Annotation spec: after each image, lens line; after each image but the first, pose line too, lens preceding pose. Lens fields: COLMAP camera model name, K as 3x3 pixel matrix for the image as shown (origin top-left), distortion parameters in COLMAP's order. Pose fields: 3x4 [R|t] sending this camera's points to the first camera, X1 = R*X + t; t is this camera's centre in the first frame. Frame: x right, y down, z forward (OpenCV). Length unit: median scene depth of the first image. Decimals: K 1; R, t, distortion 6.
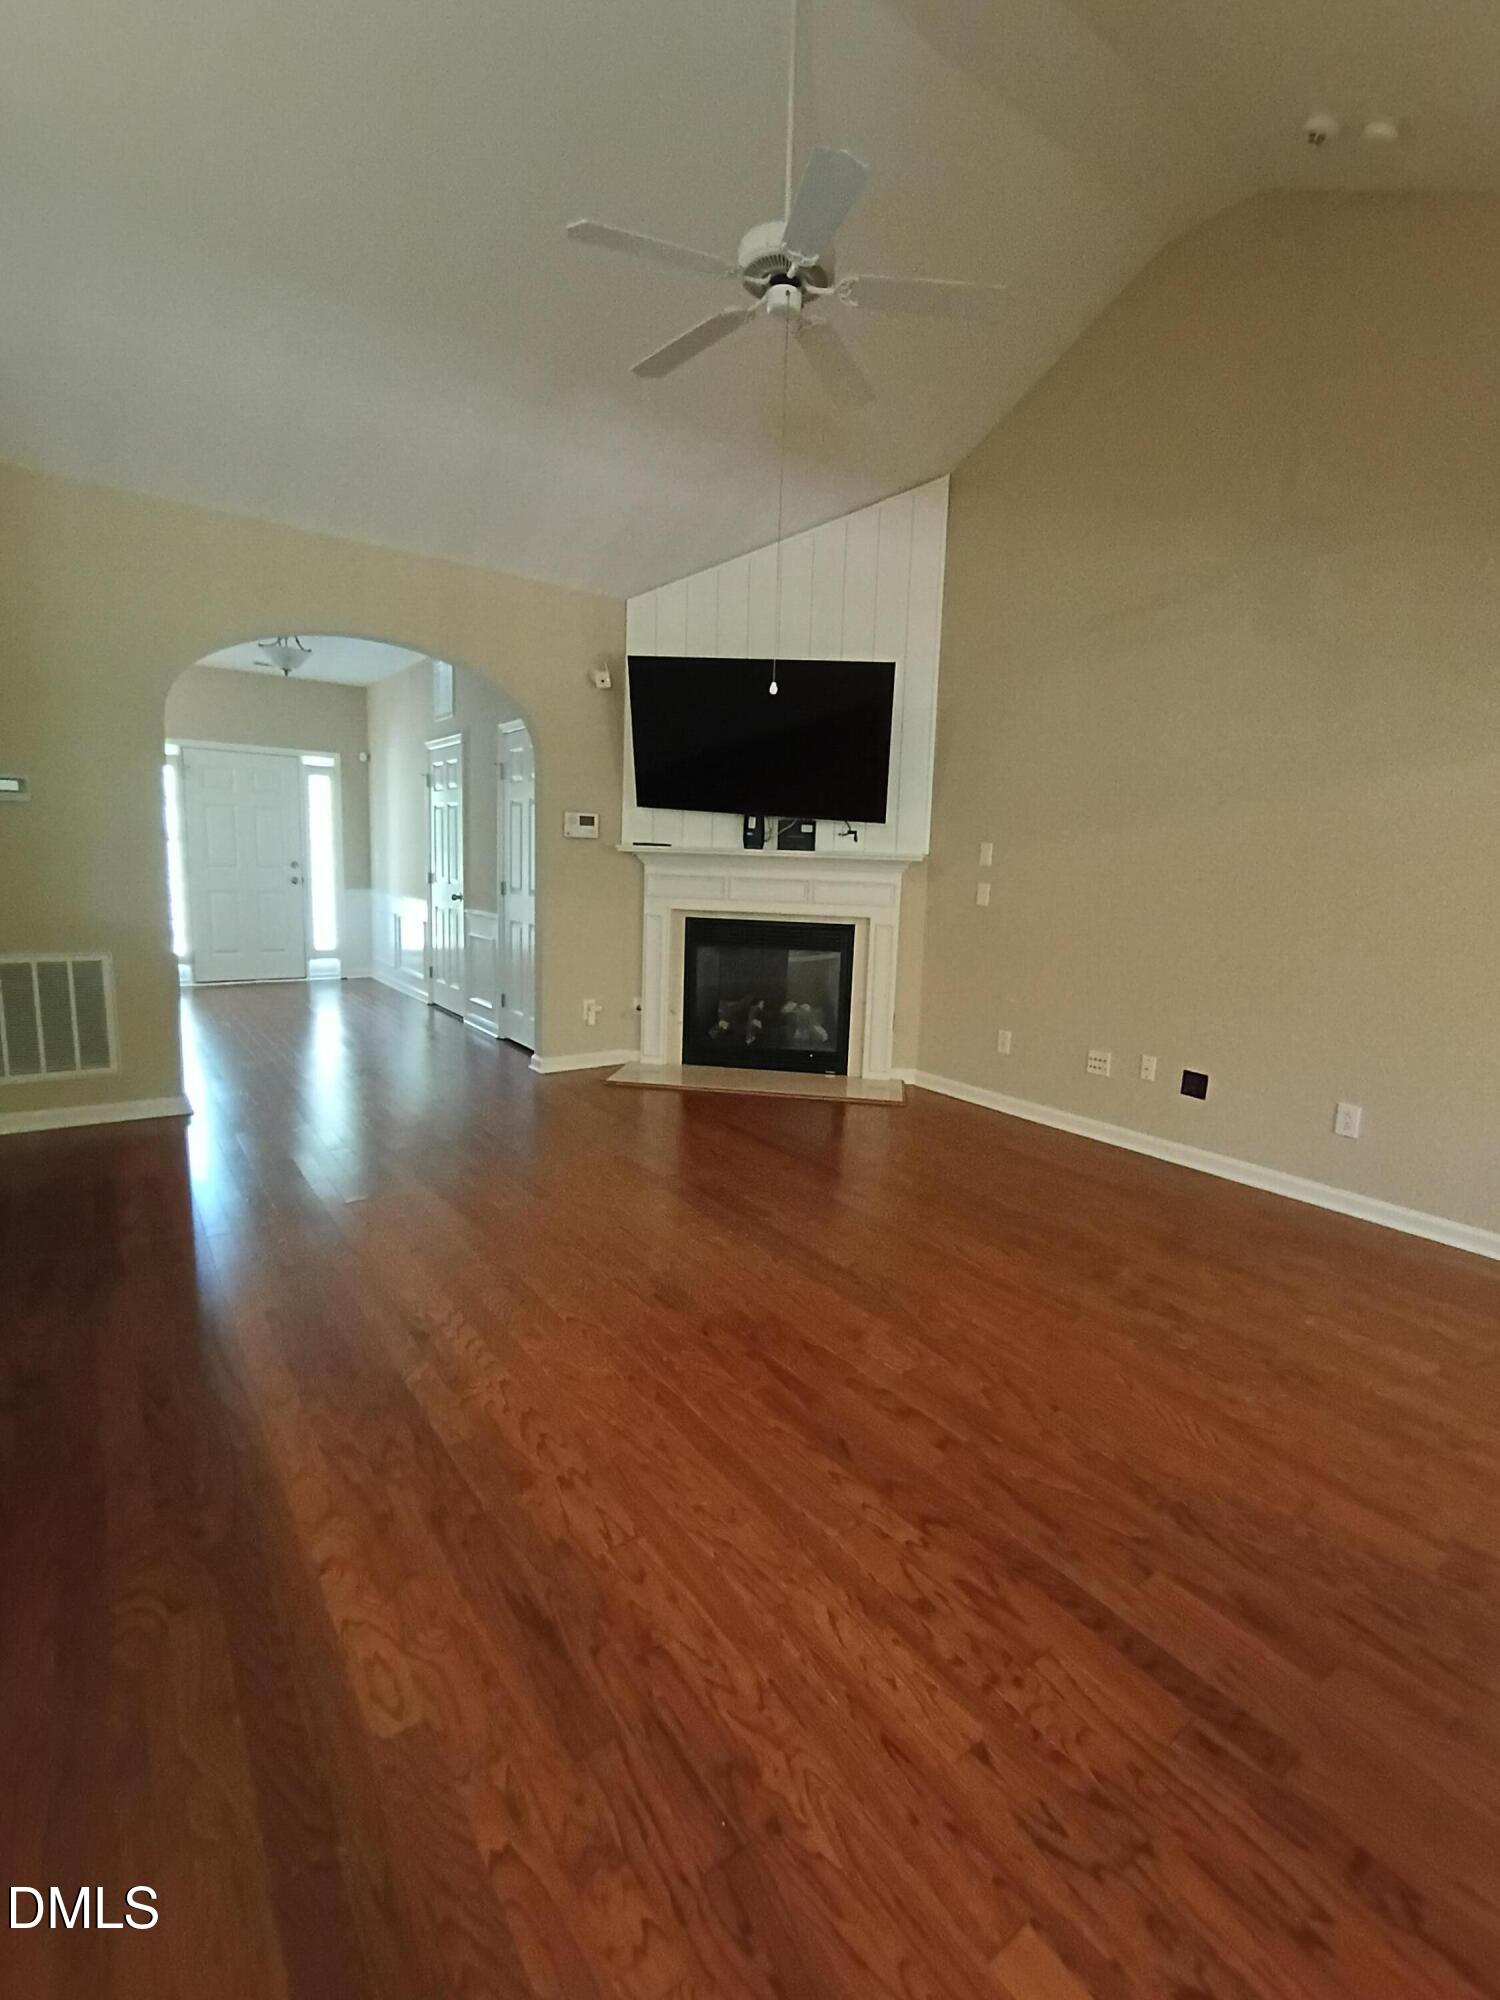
lens RADIAL K [[915.6, 0, 752.7], [0, 915.6, 1001.5], [0, 0, 1]] dist [-0.003071, 0.002086]
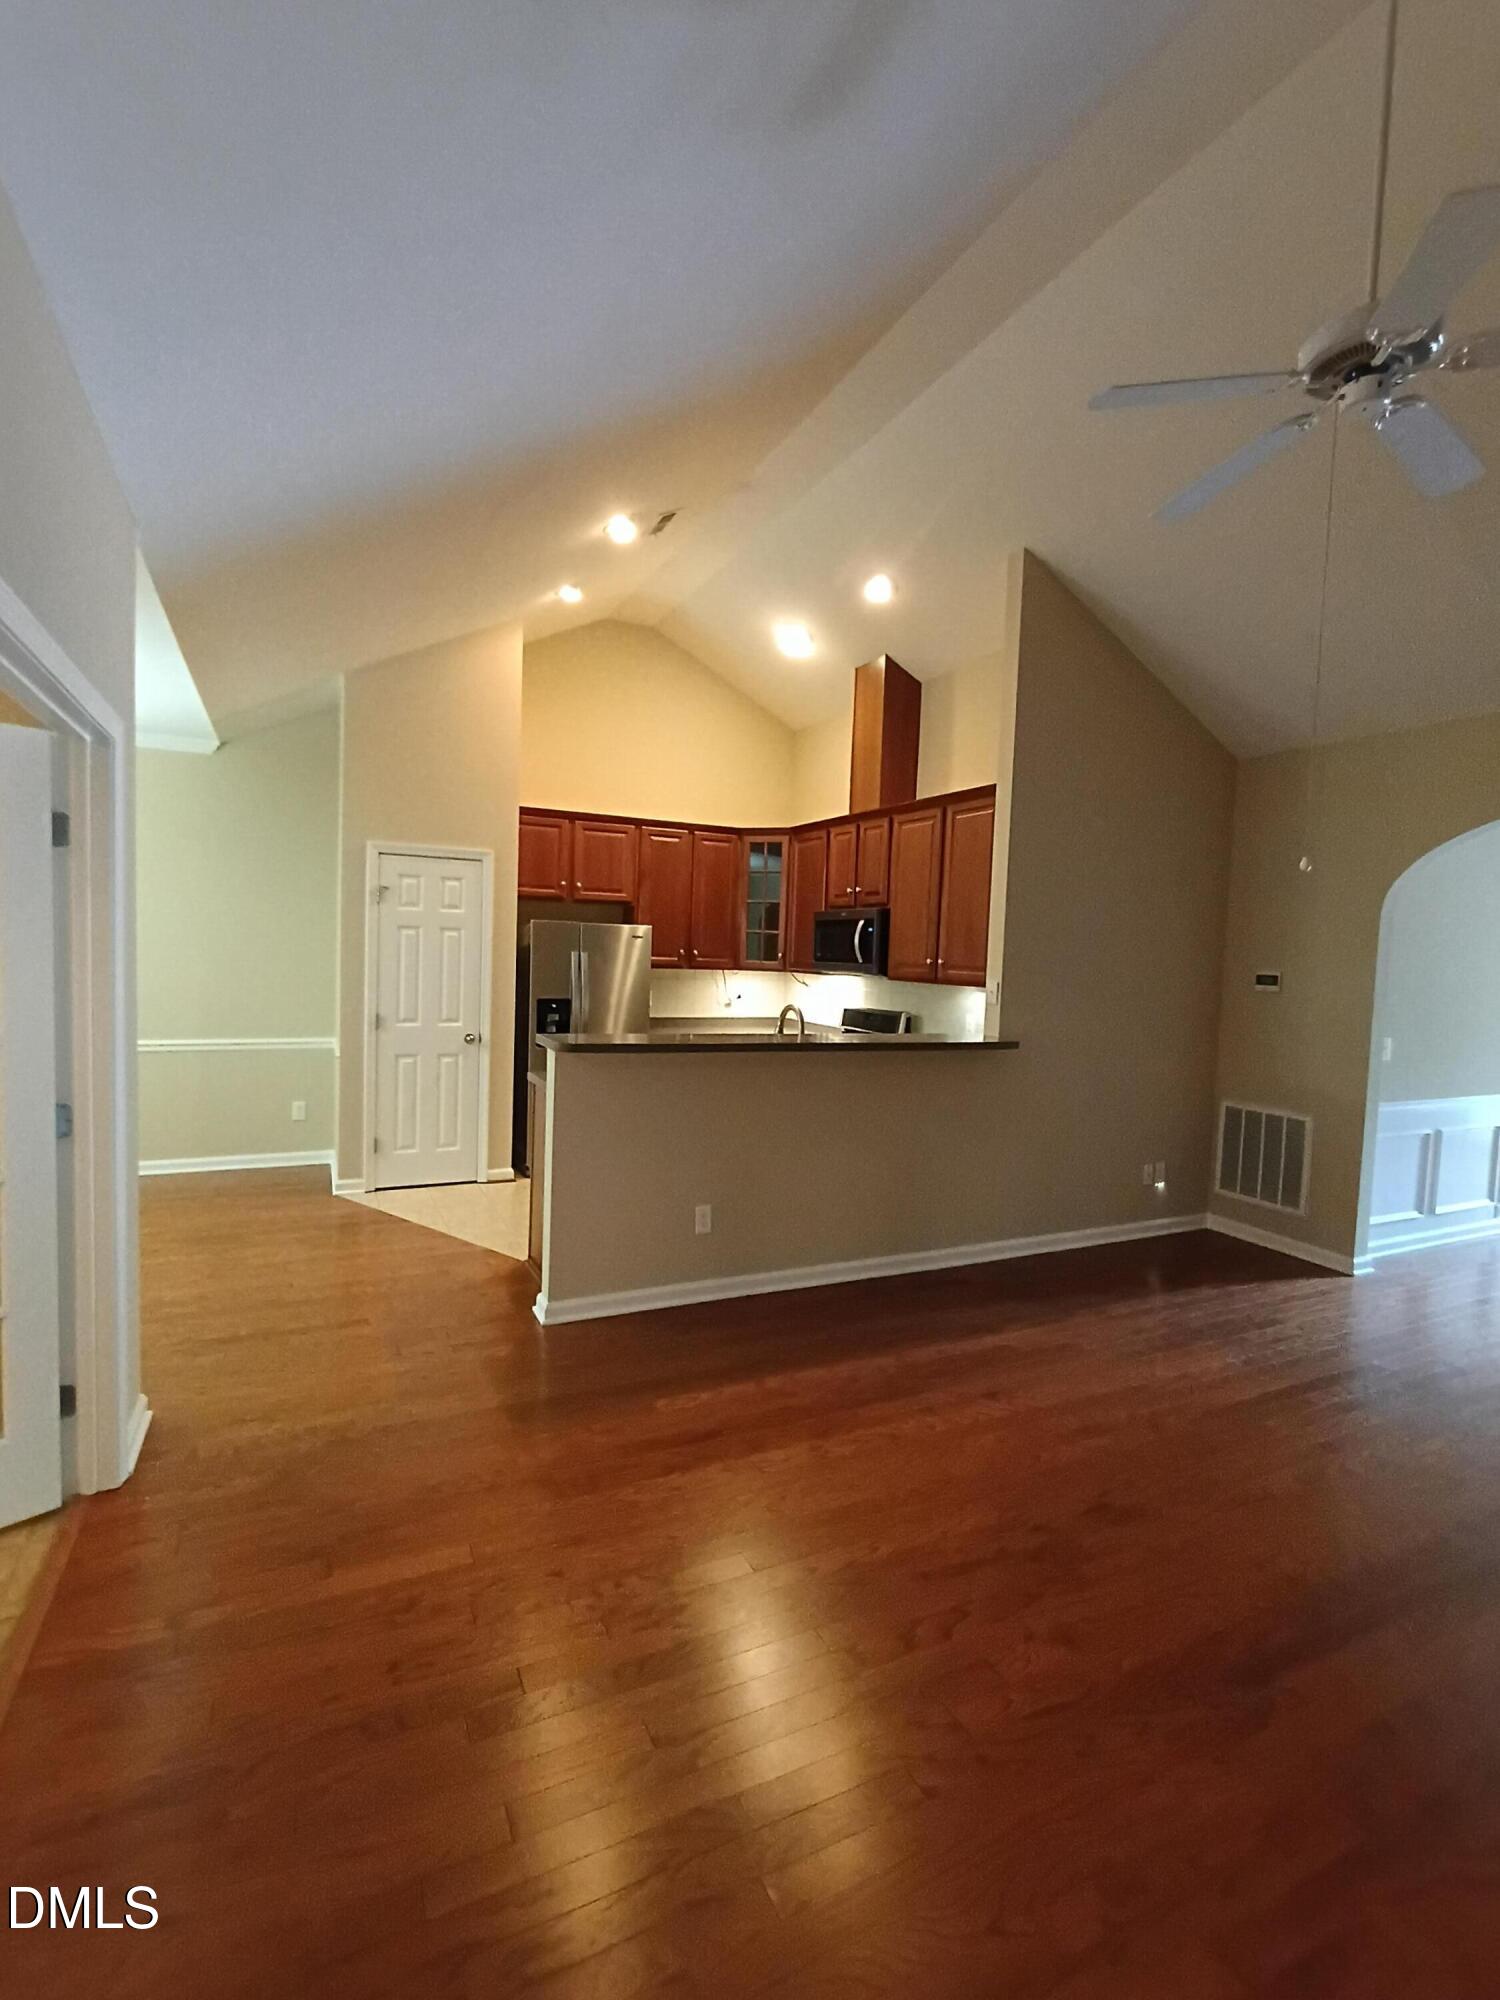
lens RADIAL K [[915.6, 0, 747.6], [0, 915.6, 1003.5], [0, 0, 1]] dist [-0.003071, 0.002086]
pose [[-0.169519, 0.015030, -0.985412, 0.907794], [-0.195783, 0.979441, 0.048619, -0.168728], [0.965884, 0.201169, -0.163091, 0.701672]]
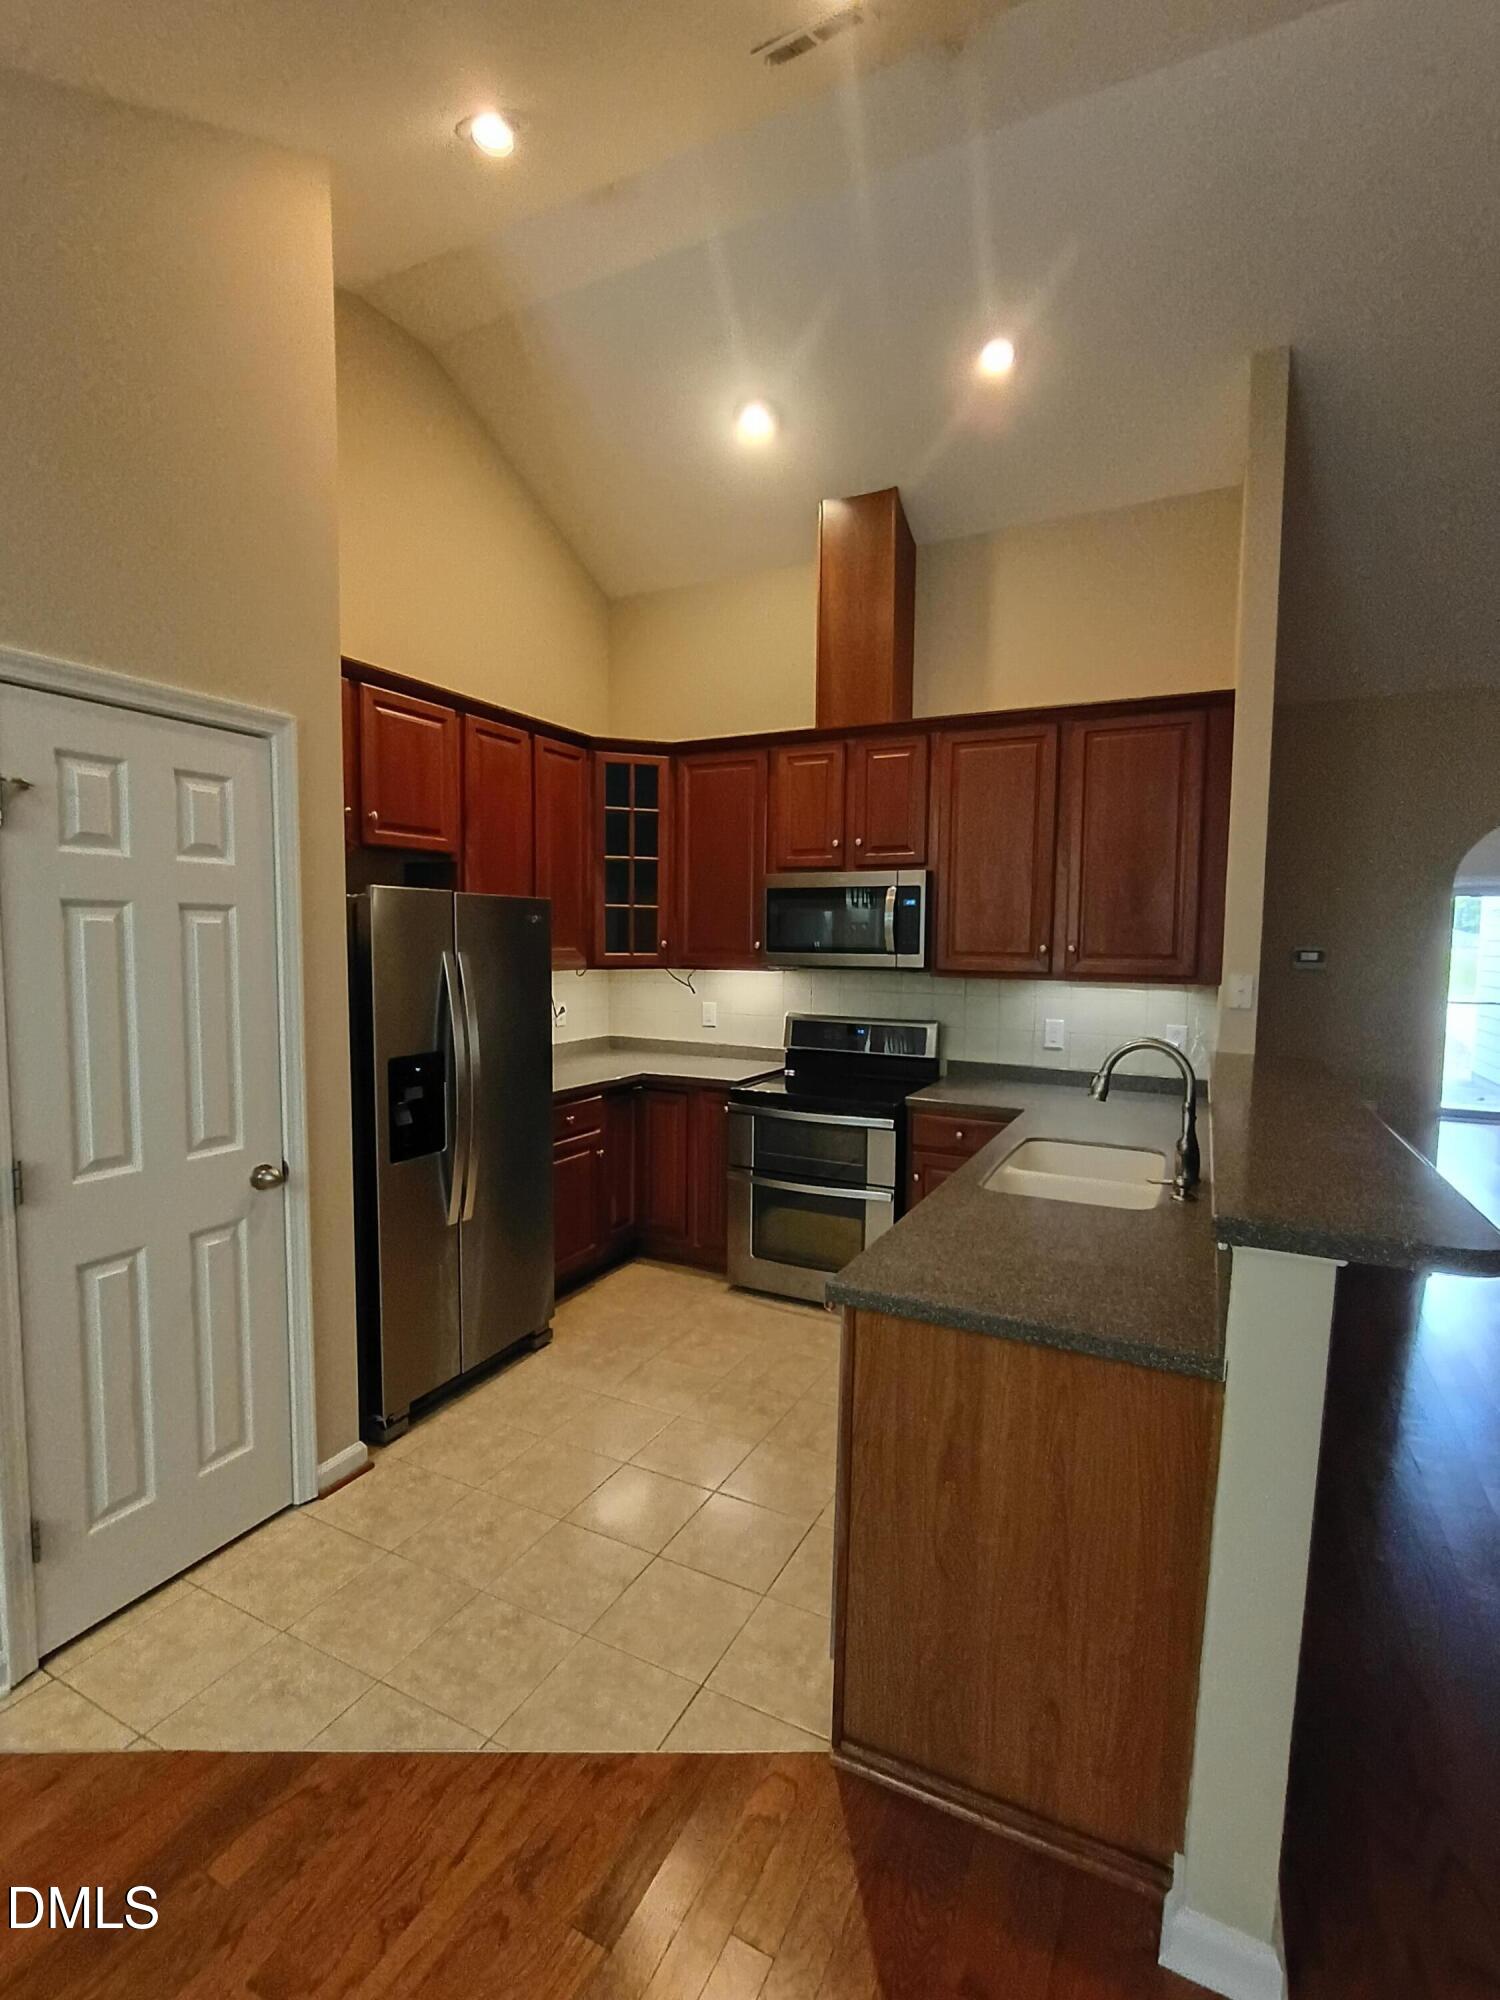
lens RADIAL K [[915.6, 0, 749.7], [0, 915.6, 1006.4], [0, 0, 1]] dist [-0.003071, 0.002086]
pose [[0.460186, 0.035498, -0.887113, -0.107942], [-0.131949, 0.990838, -0.028799, -0.054177], [0.877963, 0.130307, 0.460653, -0.274232]]
